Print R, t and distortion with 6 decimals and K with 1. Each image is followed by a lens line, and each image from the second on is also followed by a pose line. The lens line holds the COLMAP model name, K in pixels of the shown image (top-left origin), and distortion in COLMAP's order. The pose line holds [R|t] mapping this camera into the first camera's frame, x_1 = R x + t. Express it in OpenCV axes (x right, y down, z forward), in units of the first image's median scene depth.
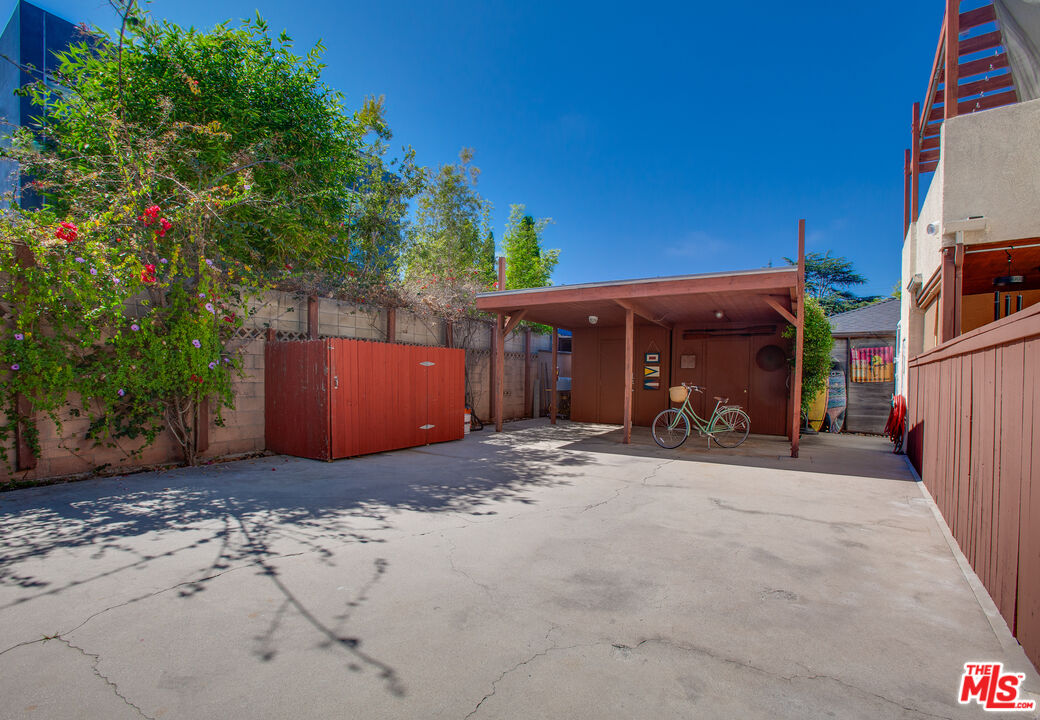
lens RADIAL K [[521.6, 0, 509.1], [0, 521.6, 390.4], [0, 0, 1]] dist [-0.025356, 0.000687]
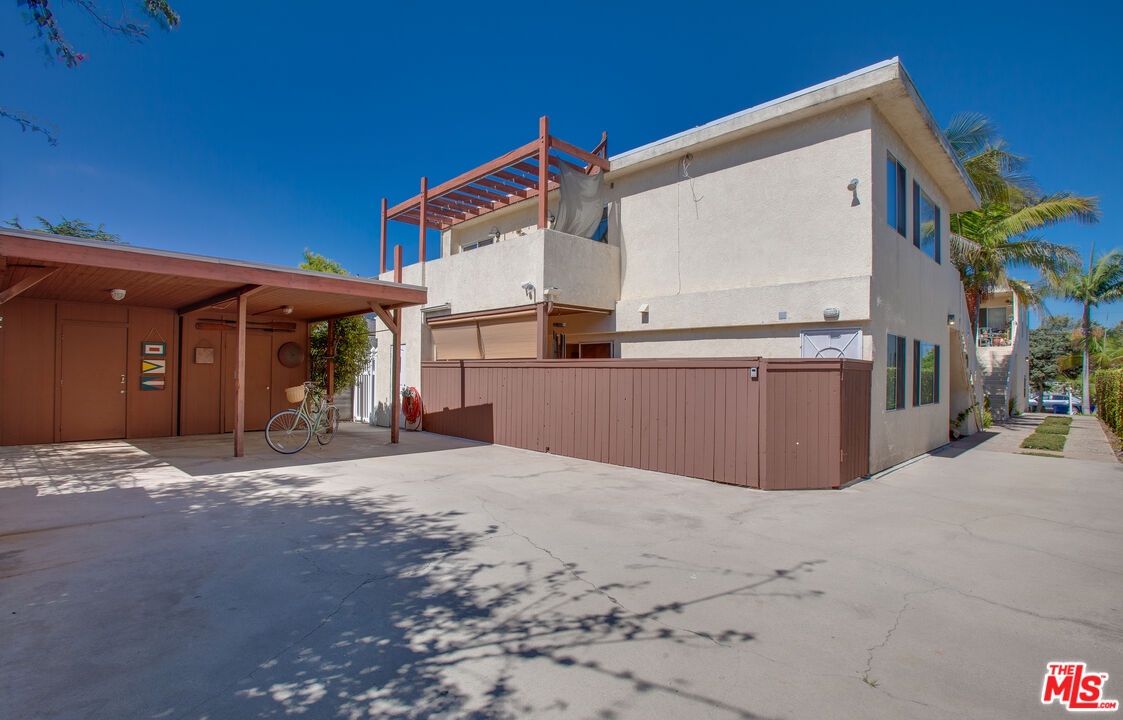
lens RADIAL K [[511.8, 0, 559.6], [0, 511.8, 367.0], [0, 0, 1]] dist [-0.034919, 0.000049]
pose [[0.175258, 0.000379, 0.984522, -0.885107], [0.018617, 0.999820, -0.003699, -0.052070], [-0.984346, 0.018977, 0.175220, 0.652069]]
